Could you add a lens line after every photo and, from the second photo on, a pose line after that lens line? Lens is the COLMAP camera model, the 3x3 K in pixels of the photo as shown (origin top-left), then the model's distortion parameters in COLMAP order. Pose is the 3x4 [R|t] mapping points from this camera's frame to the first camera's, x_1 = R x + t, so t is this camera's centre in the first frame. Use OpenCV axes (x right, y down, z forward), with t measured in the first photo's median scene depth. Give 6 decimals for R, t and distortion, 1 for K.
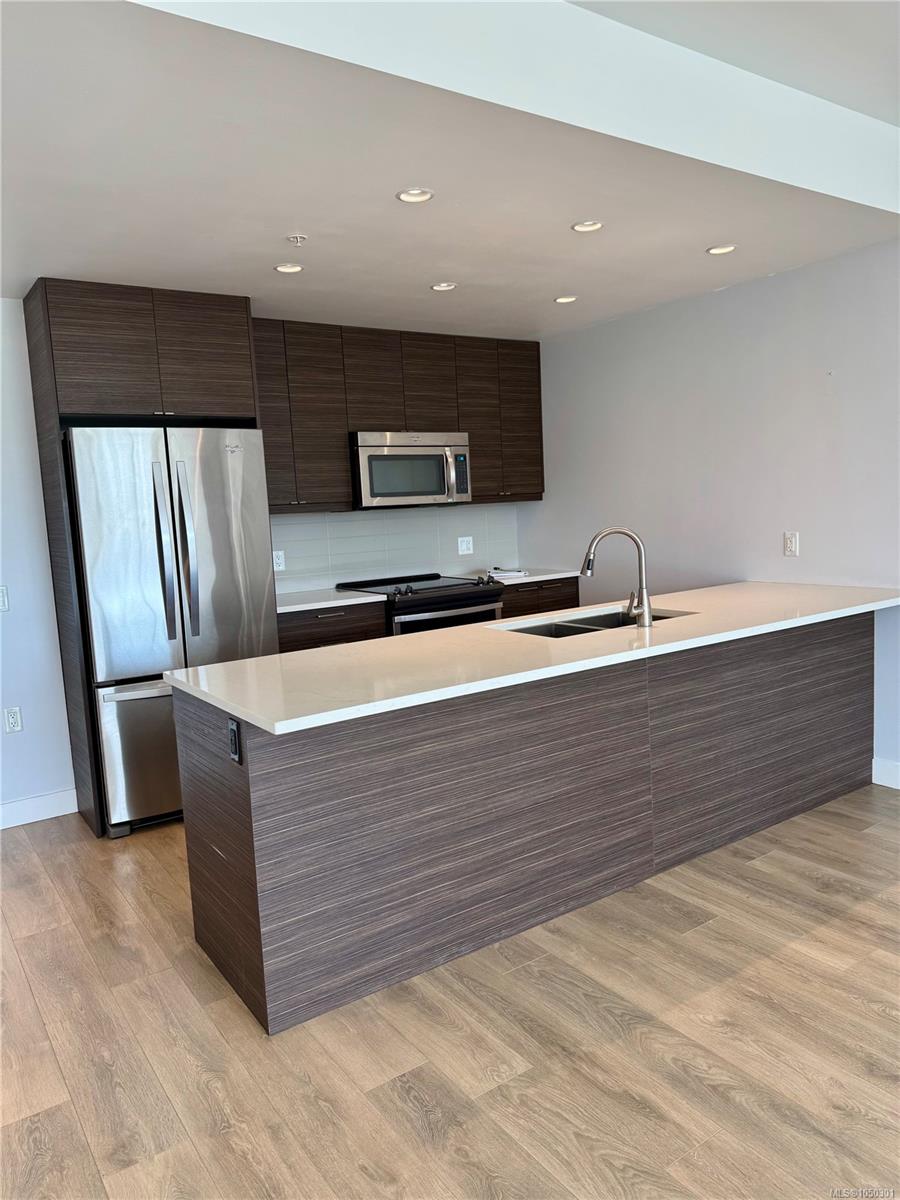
lens RADIAL K [[855.0, 0, 450.0], [0, 855.0, 600.0], [0, 0, 1]] dist [0.044735, -0.049151]
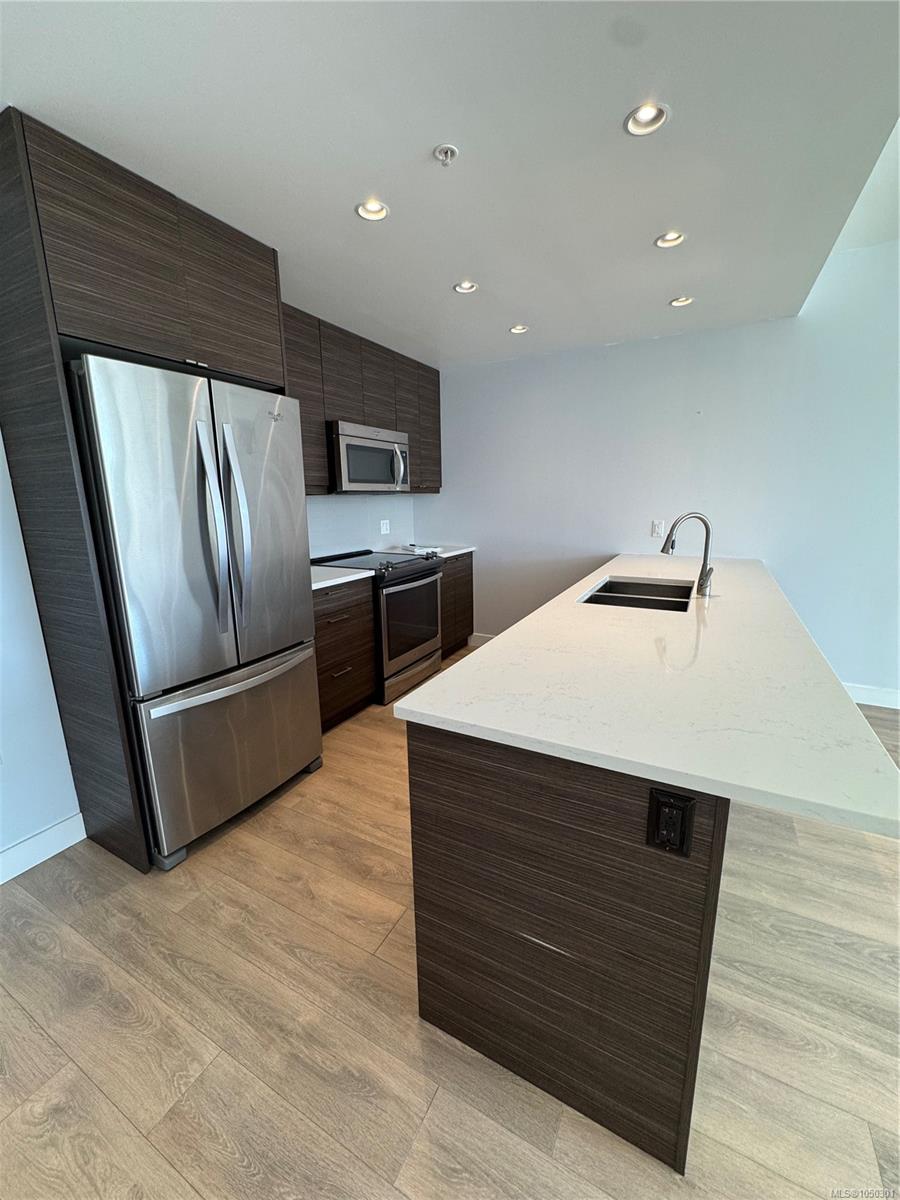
lens RADIAL K [[485.2, 0, 445.1], [0, 485.2, 598.2], [0, 0, 1]] dist [-0.000882, 0.000420]
pose [[0.886968, -0.056027, 0.458420, -0.270338], [0.019795, 0.996314, 0.083467, -0.019320], [-0.461407, -0.064958, 0.884808, 0.359154]]
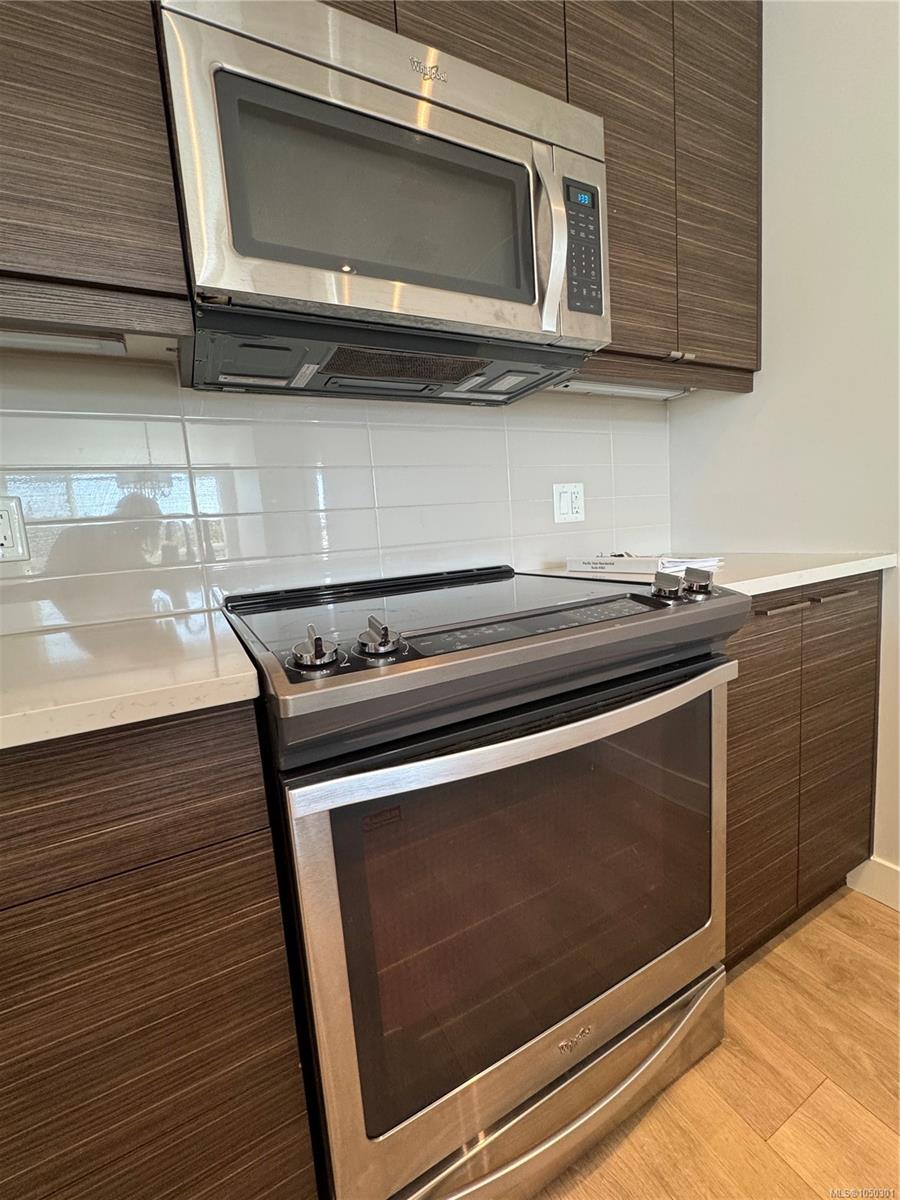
lens RADIAL K [[502.8, 0, 450.0], [0, 502.8, 600.0], [0, 0, 1]] dist [-0.014042, 0.000001]
pose [[0.994575, -0.001975, -0.104001, -0.017262], [0.004943, 0.999588, 0.028282, -0.023640], [0.103902, -0.028643, 0.994175, 0.831580]]
